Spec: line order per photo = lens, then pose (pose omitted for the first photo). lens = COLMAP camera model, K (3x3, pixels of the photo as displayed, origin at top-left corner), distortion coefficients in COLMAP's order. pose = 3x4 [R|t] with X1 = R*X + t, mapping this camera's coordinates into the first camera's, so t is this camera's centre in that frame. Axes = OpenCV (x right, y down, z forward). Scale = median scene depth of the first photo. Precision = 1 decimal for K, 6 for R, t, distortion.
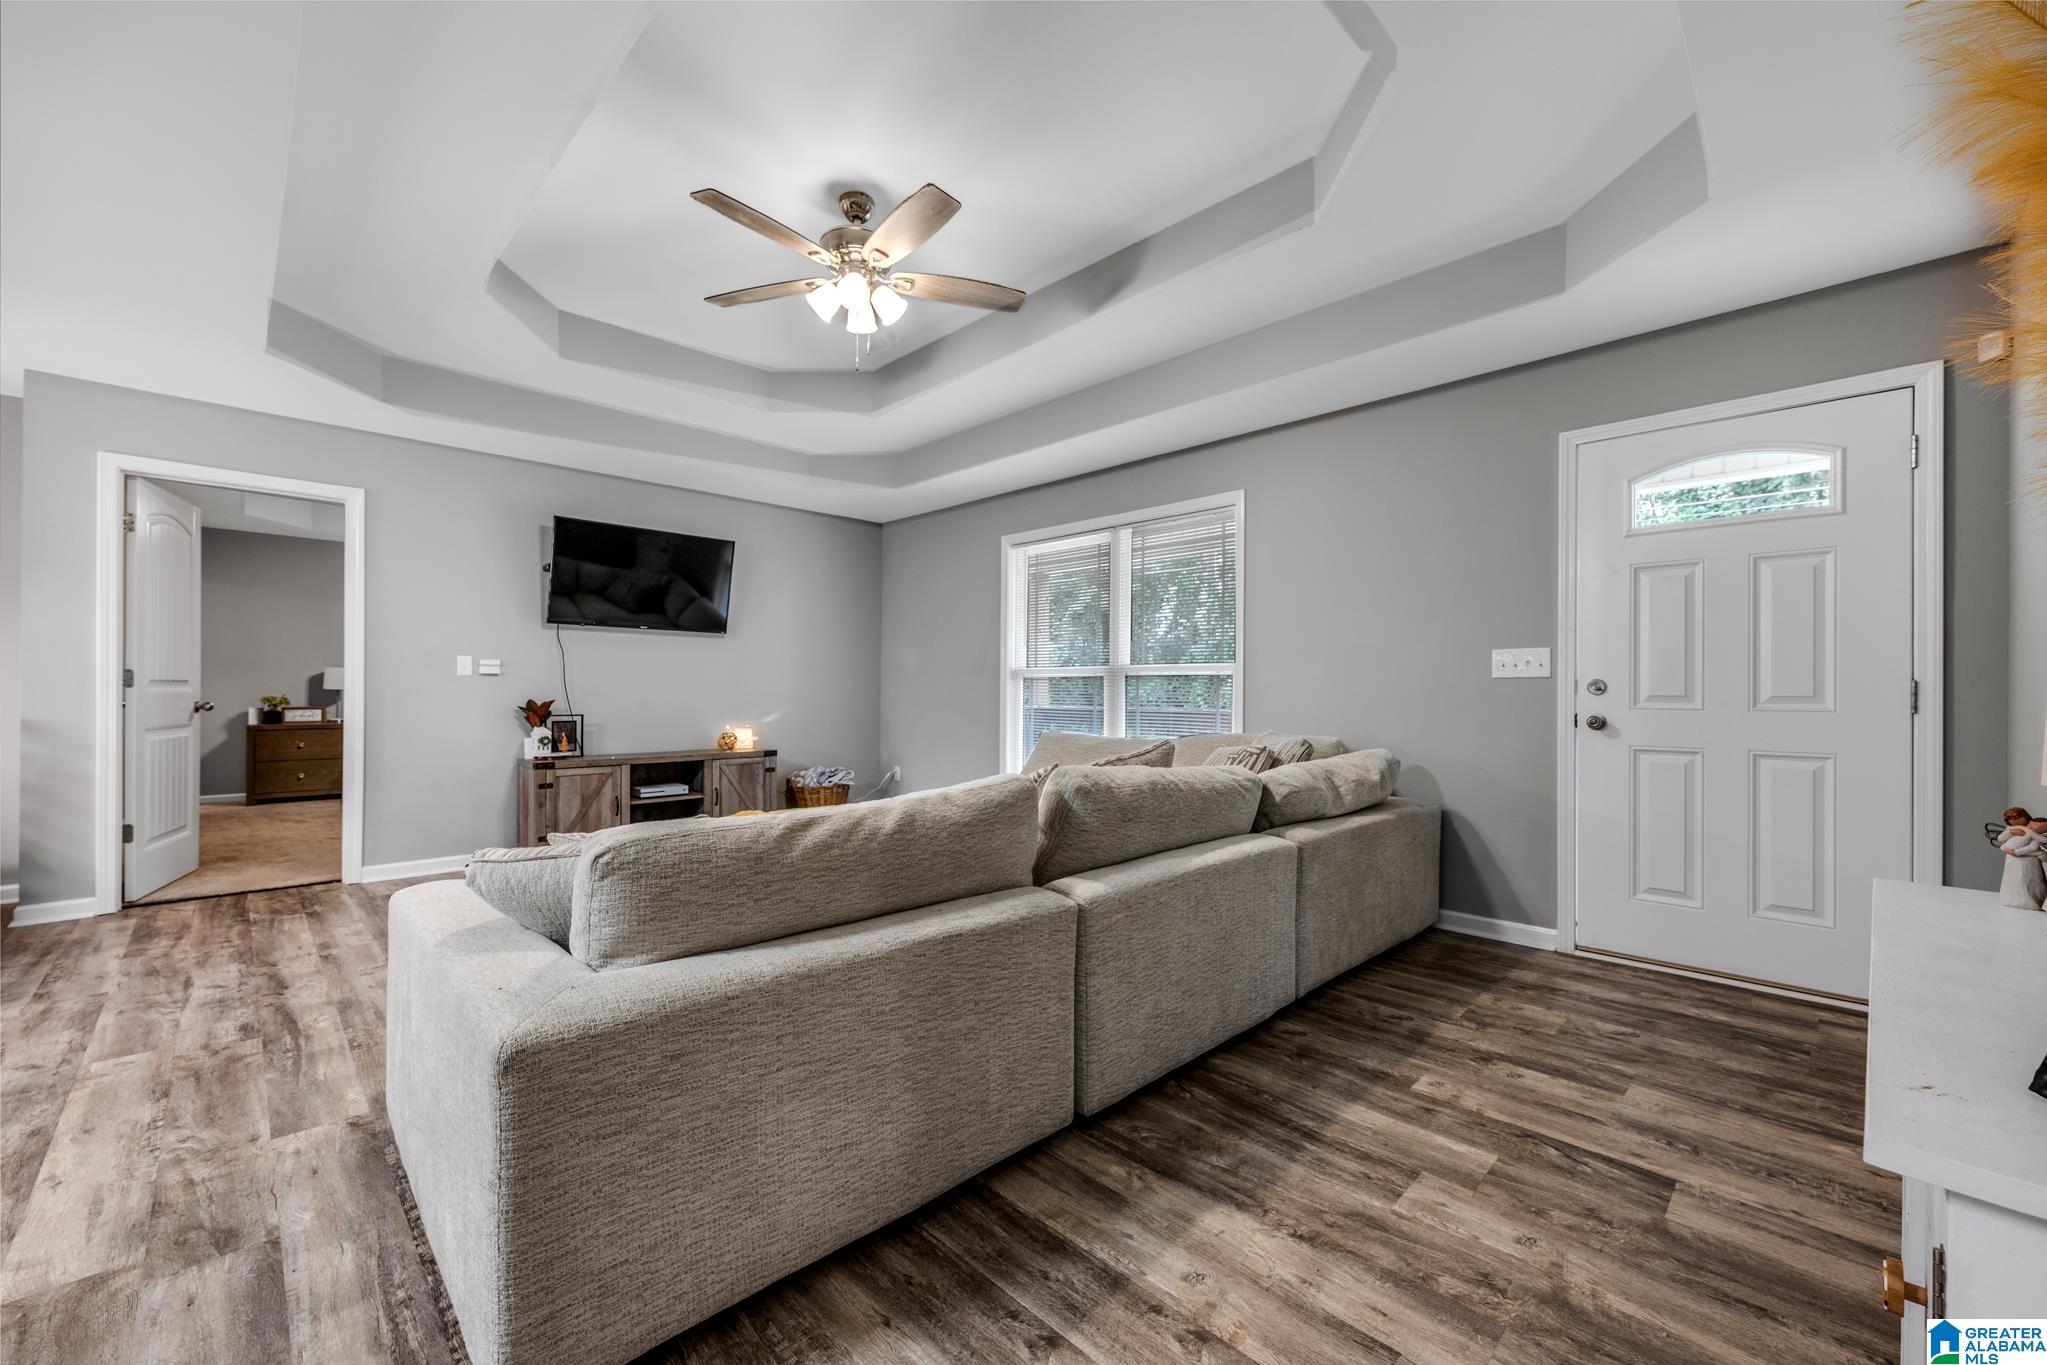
lens RADIAL K [[850.0, 0, 1019.2], [0, 850.0, 685.1], [0, 0, 1]] dist [-0.000759, -0.000789]
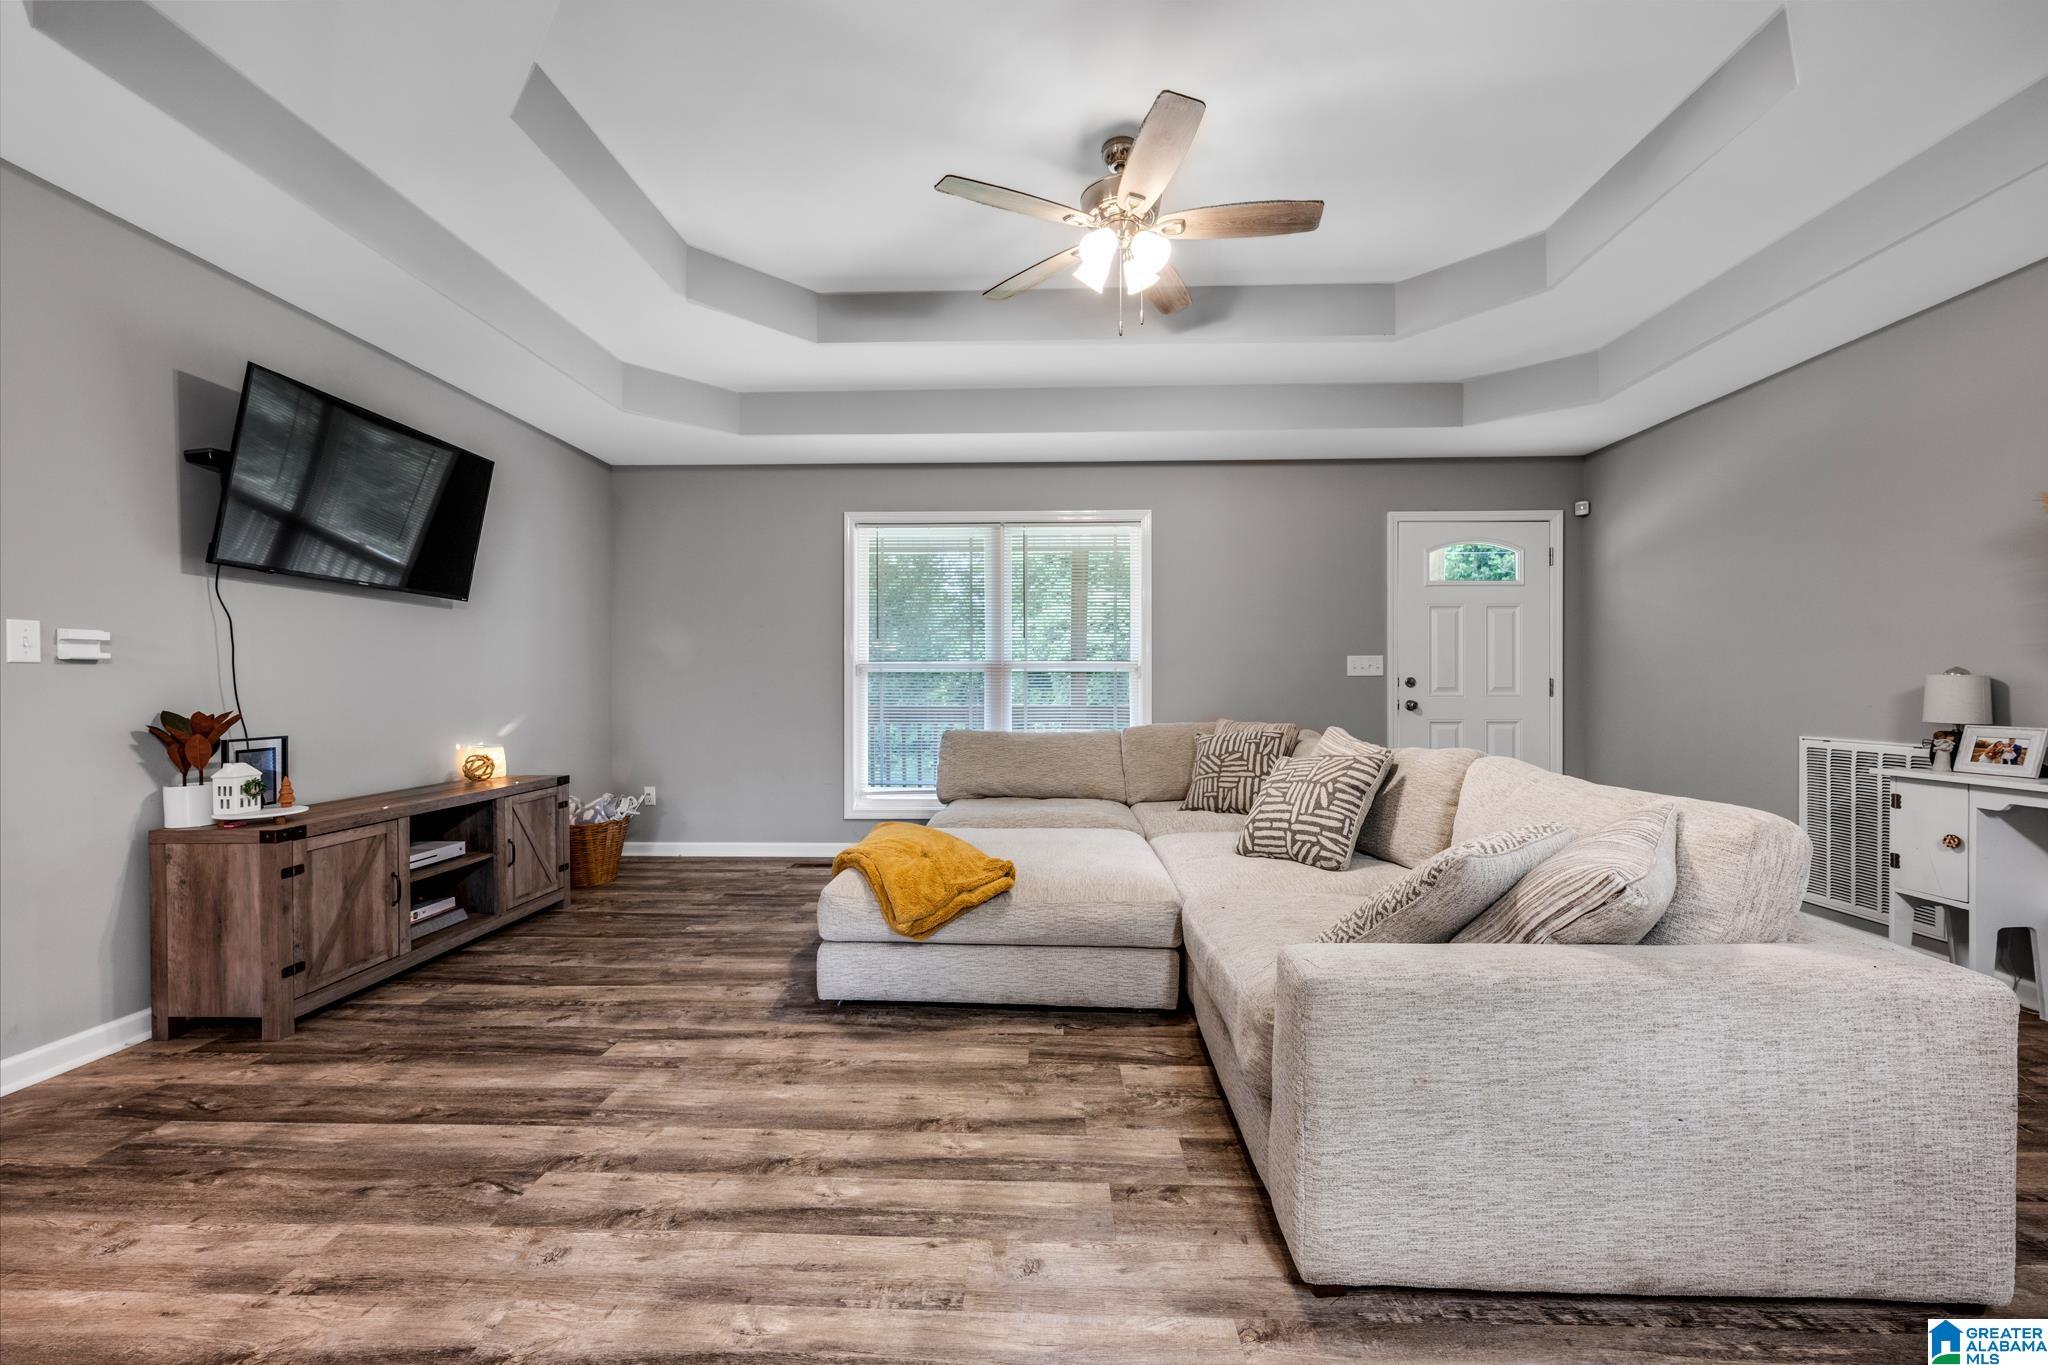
lens RADIAL K [[850.4, 0, 1026.5], [0, 850.4, 686.9], [0, 0, 1]] dist [-0.000759, -0.000789]
pose [[0.696066, -0.006466, 0.717949, -0.614543], [-0.000428, 0.999956, 0.009422, -0.002560], [-0.717978, -0.006866, 0.696032, 0.294366]]
